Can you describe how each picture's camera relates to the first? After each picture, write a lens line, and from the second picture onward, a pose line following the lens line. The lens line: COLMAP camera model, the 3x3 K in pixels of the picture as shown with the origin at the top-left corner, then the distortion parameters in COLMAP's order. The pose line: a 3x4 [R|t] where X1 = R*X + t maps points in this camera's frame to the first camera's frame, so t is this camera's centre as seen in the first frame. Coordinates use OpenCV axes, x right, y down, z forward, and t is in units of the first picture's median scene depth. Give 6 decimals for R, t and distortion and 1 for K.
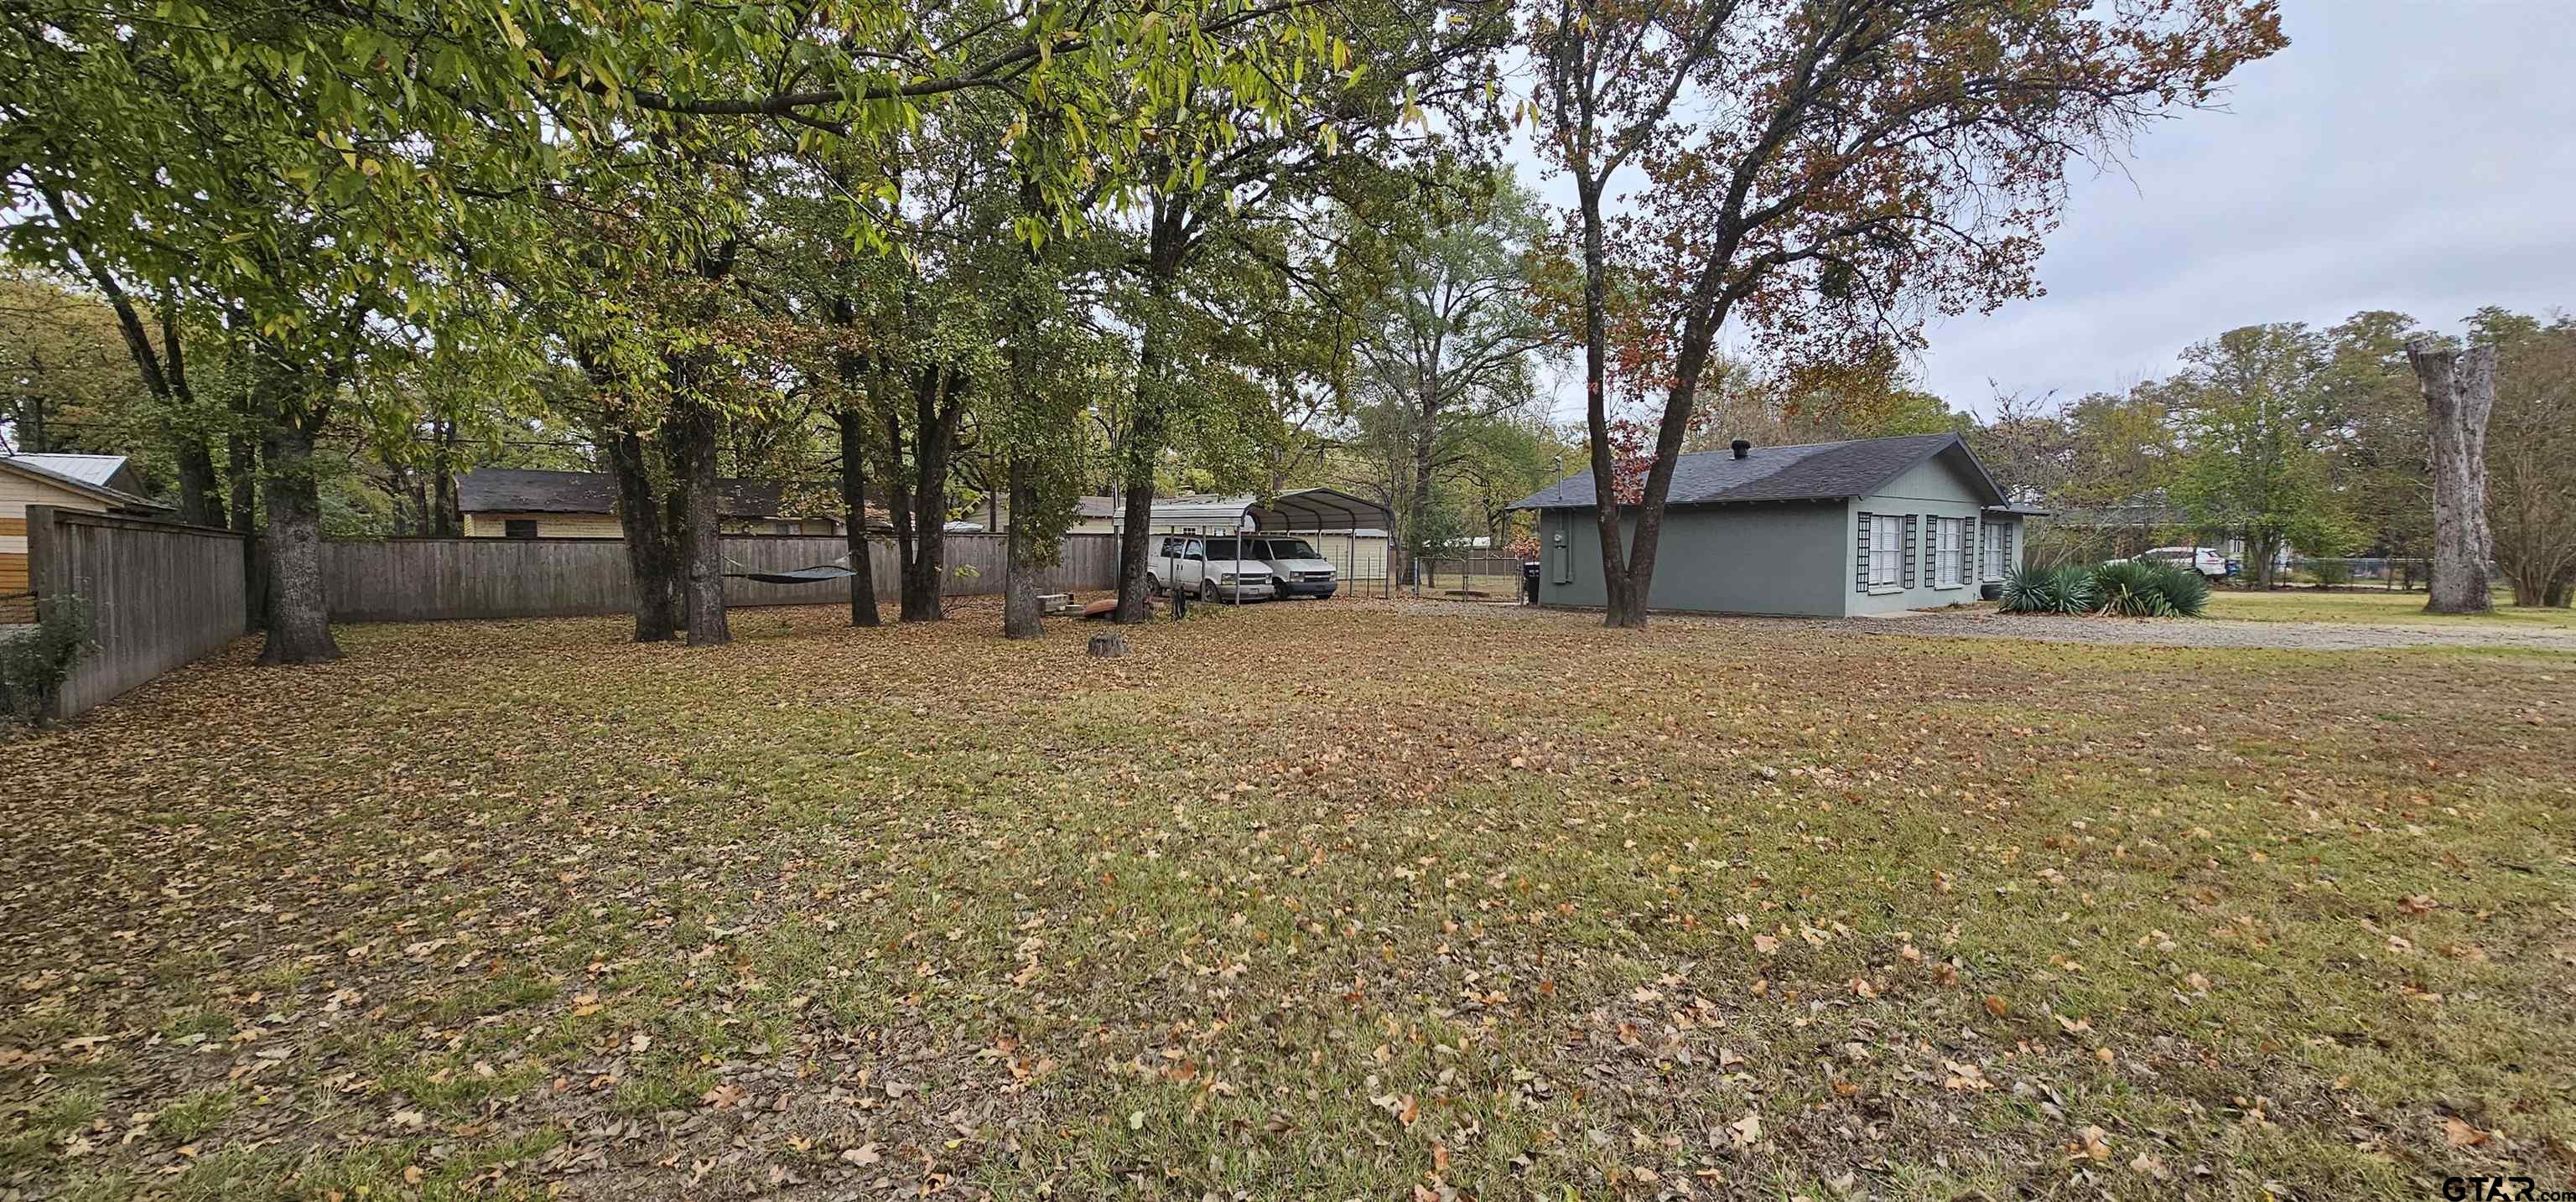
lens RADIAL K [[1052.3, 0, 1283.3], [0, 1052.3, 611.0], [0, 0, 1]] dist [-0.003503, 0.001034]
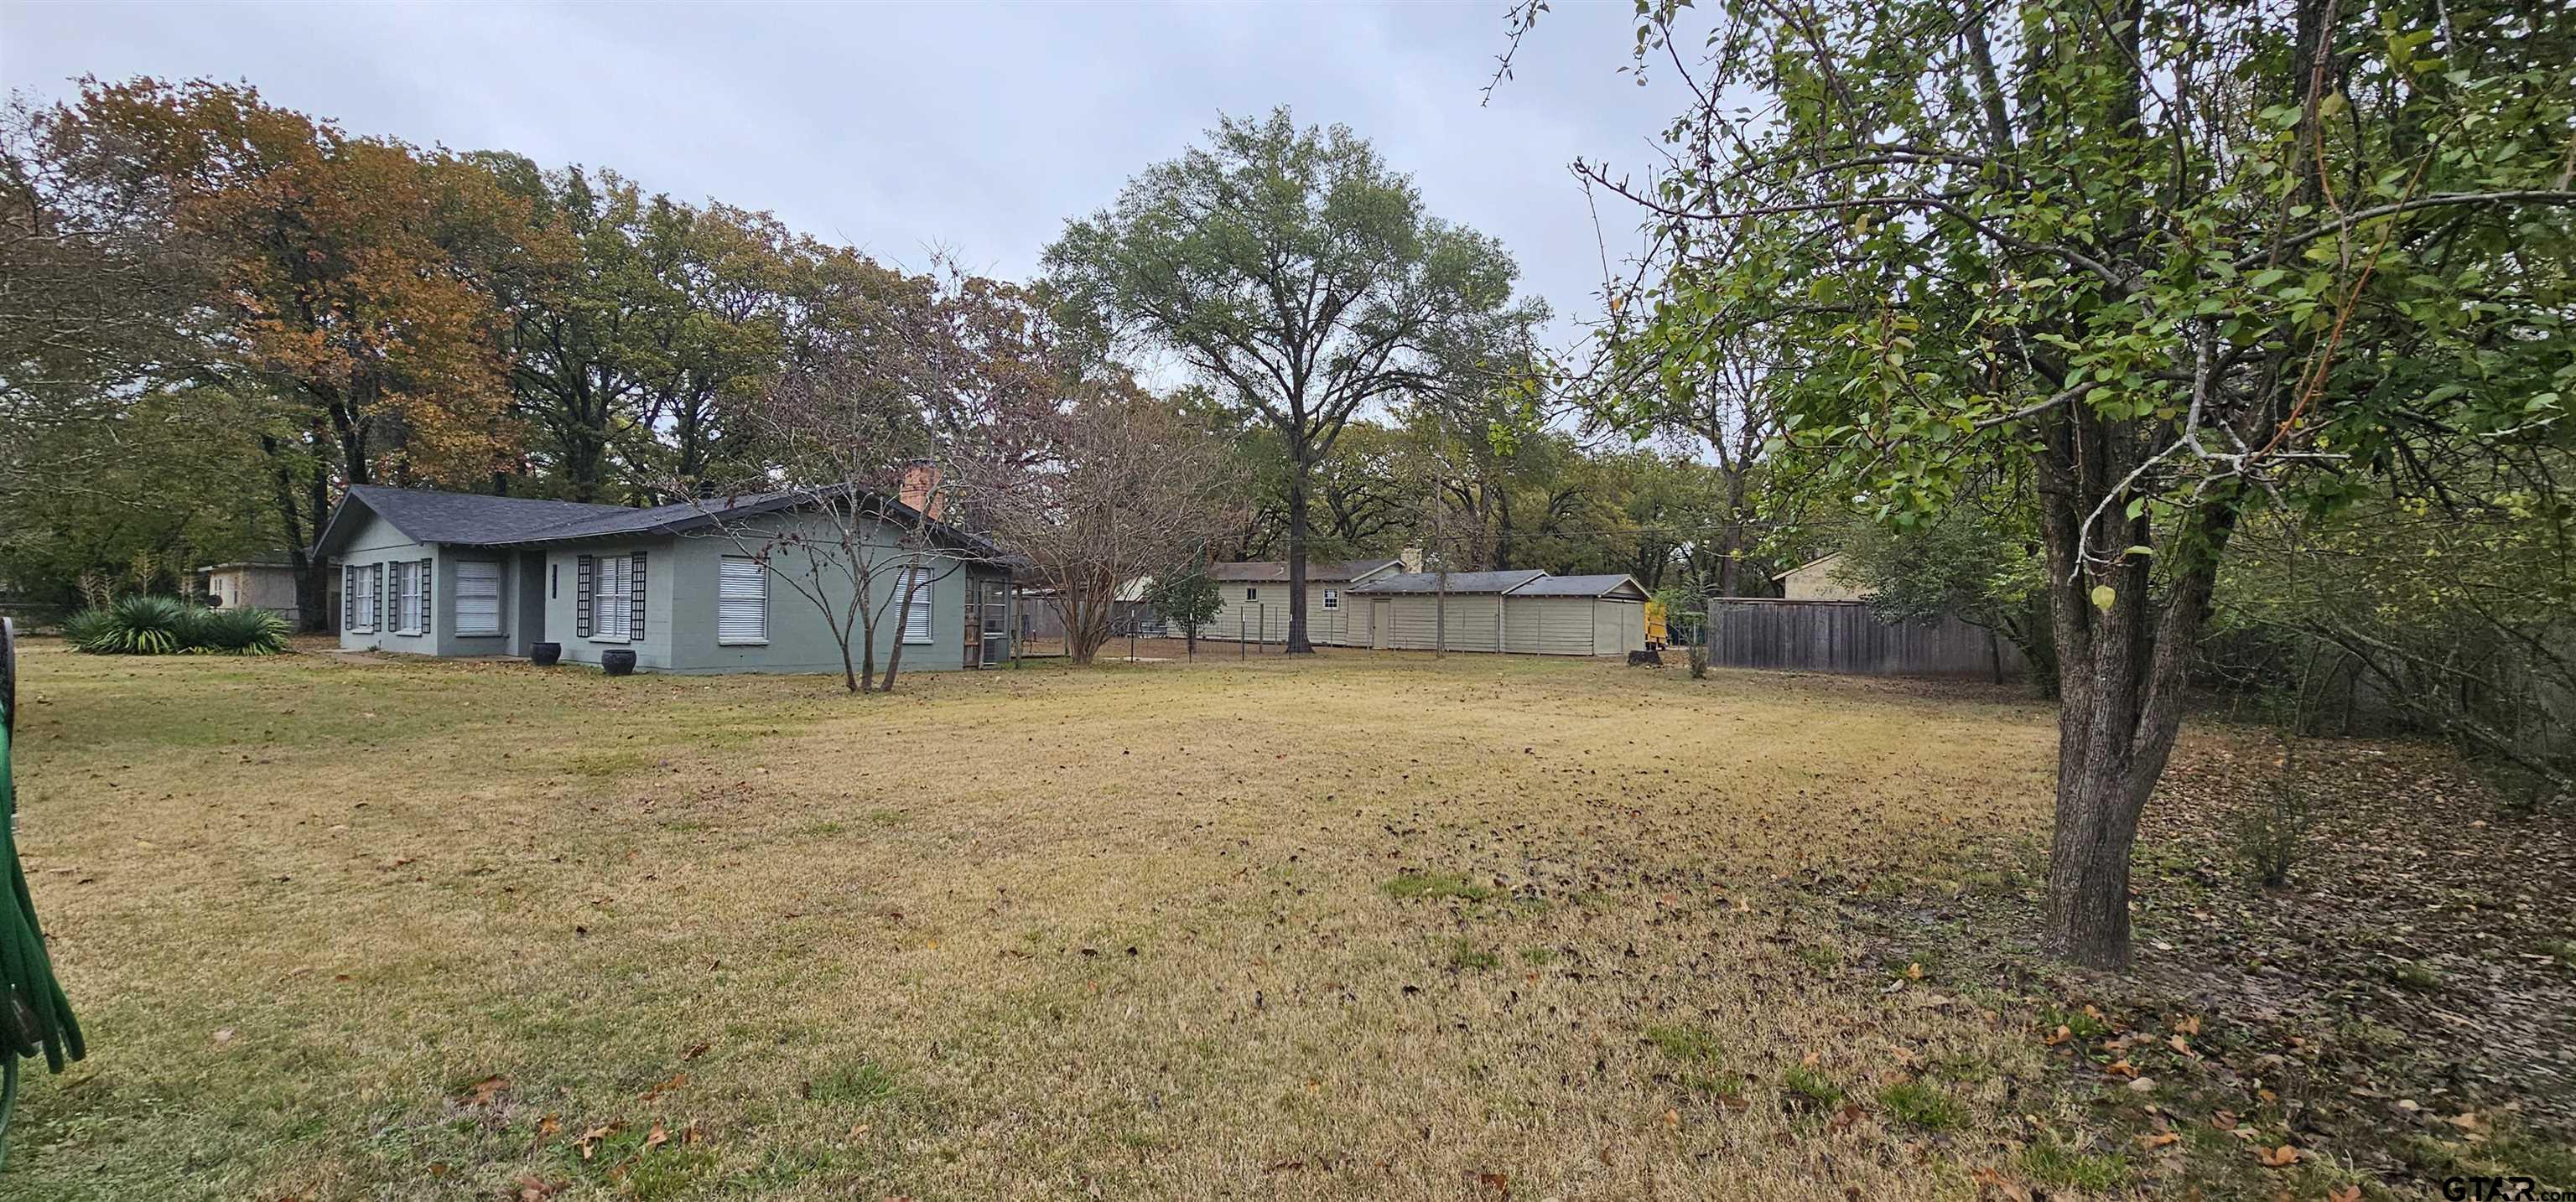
lens RADIAL K [[1052.3, 0, 1284.9], [0, 1052.3, 603.3], [0, 0, 1]] dist [-0.003503, 0.001034]
pose [[0.244137, -0.012130, -0.969665, 1.775911], [-0.066122, 0.997386, -0.029125, -0.076693], [0.967484, 0.071226, 0.242697, 1.559165]]
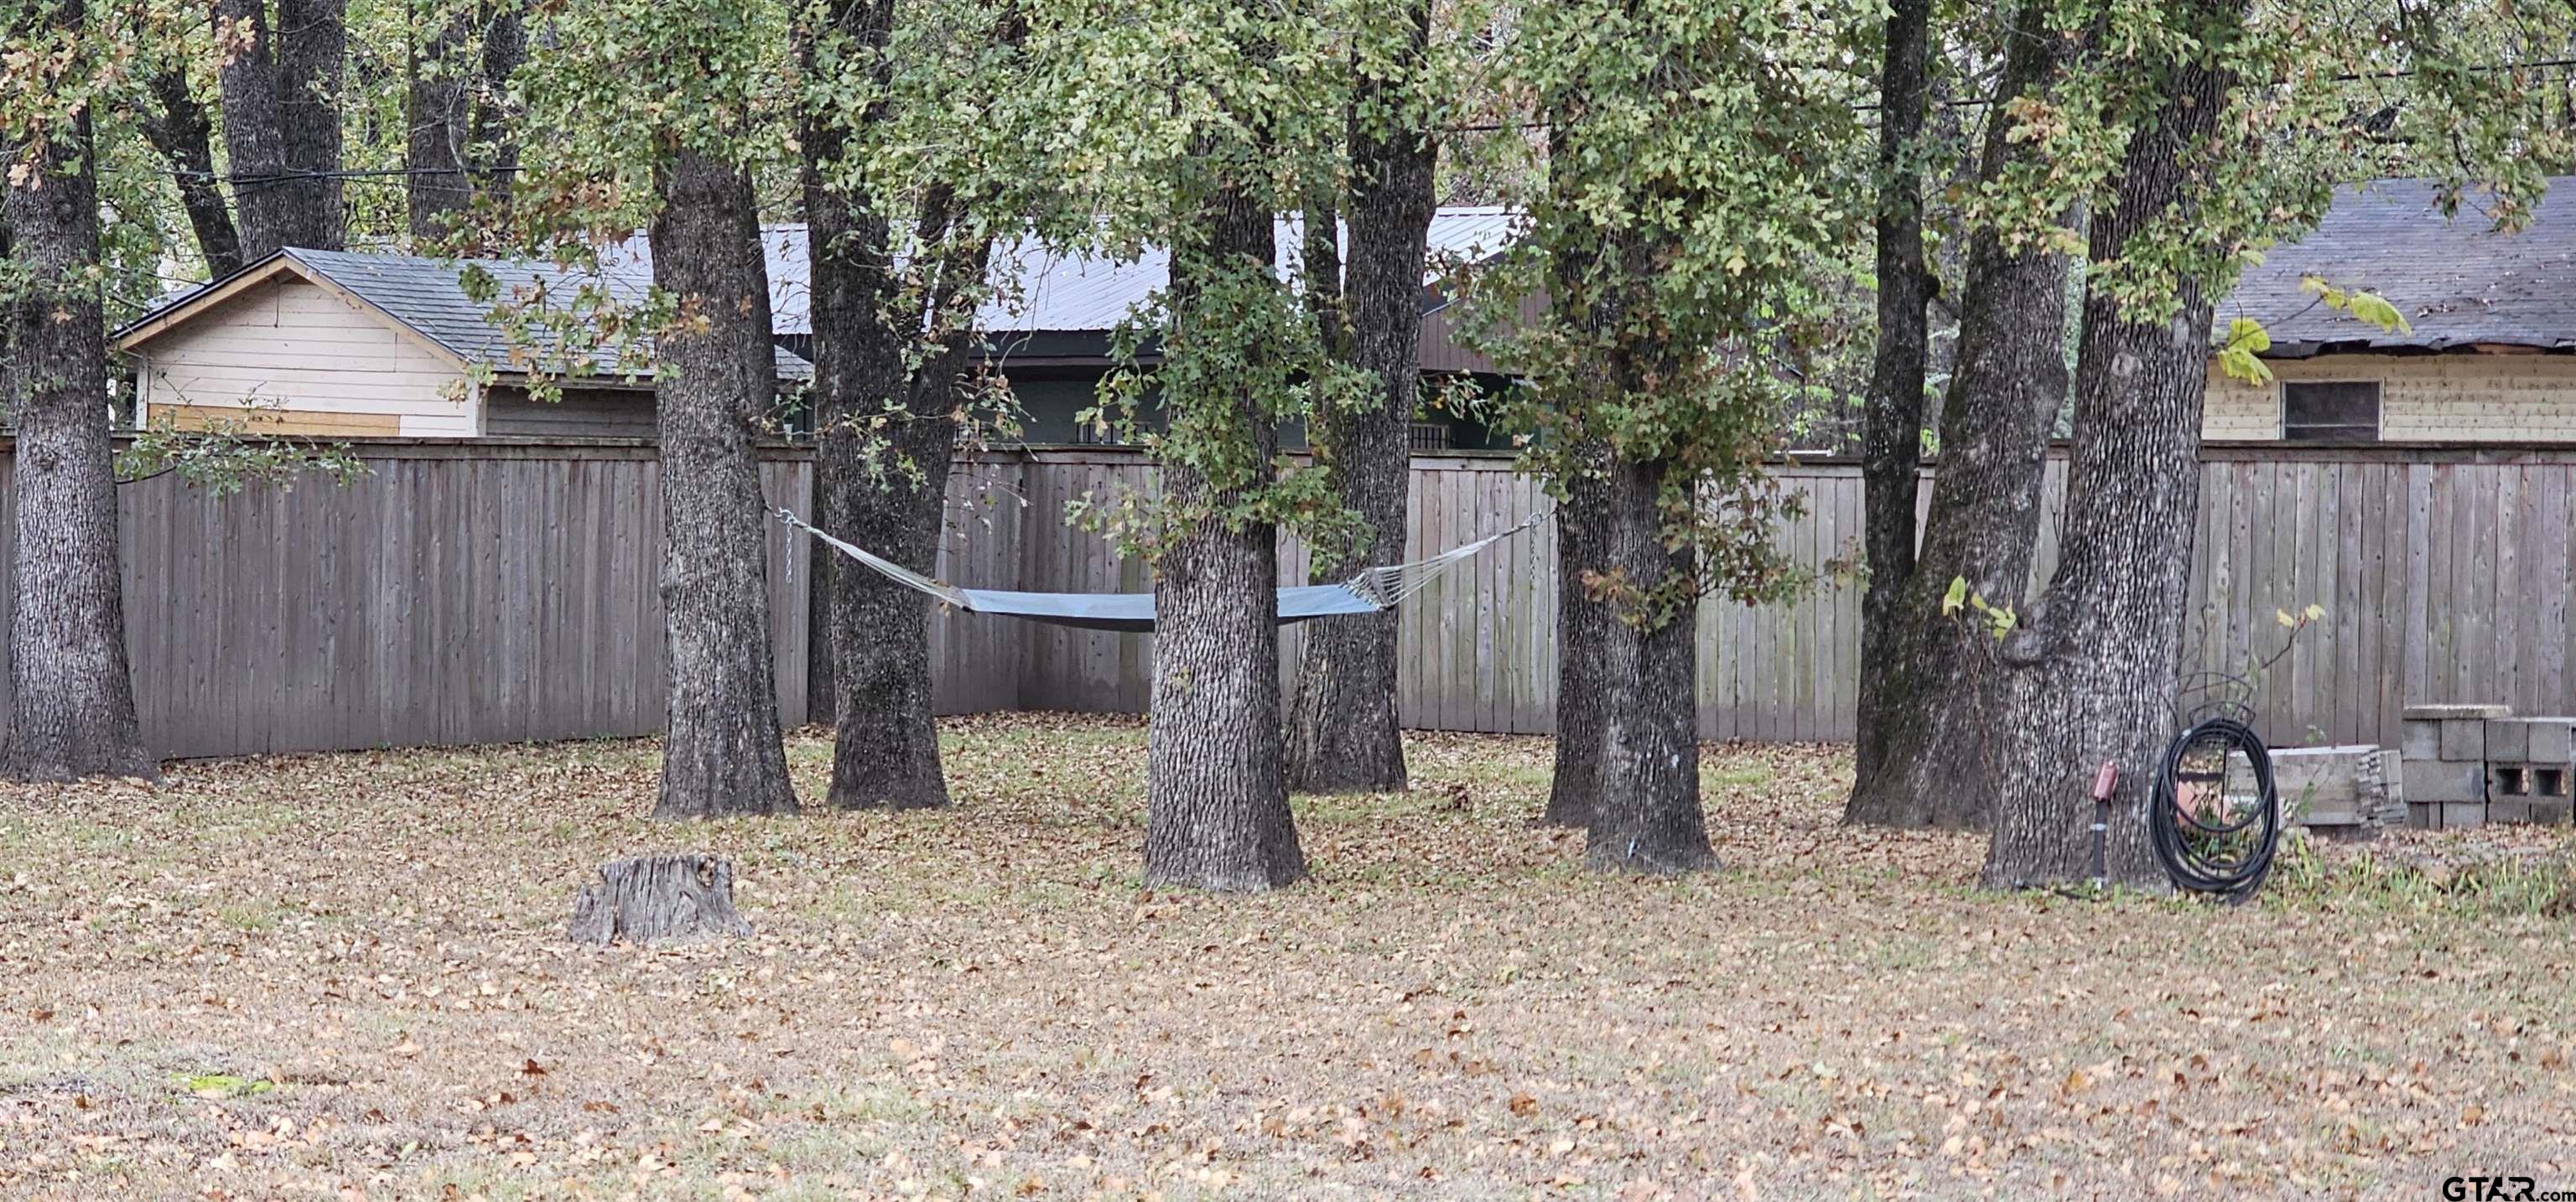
lens RADIAL K [[5554.7, 0, 1288.0], [0, 5554.7, 601.0], [0, 0, 1]] dist [-0.289329, 0.000000]
pose [[0.322922, 0.026238, -0.946062, 0.699769], [-0.062241, 0.998040, 0.006434, -0.035869], [0.944377, 0.056806, 0.323922, 0.458561]]
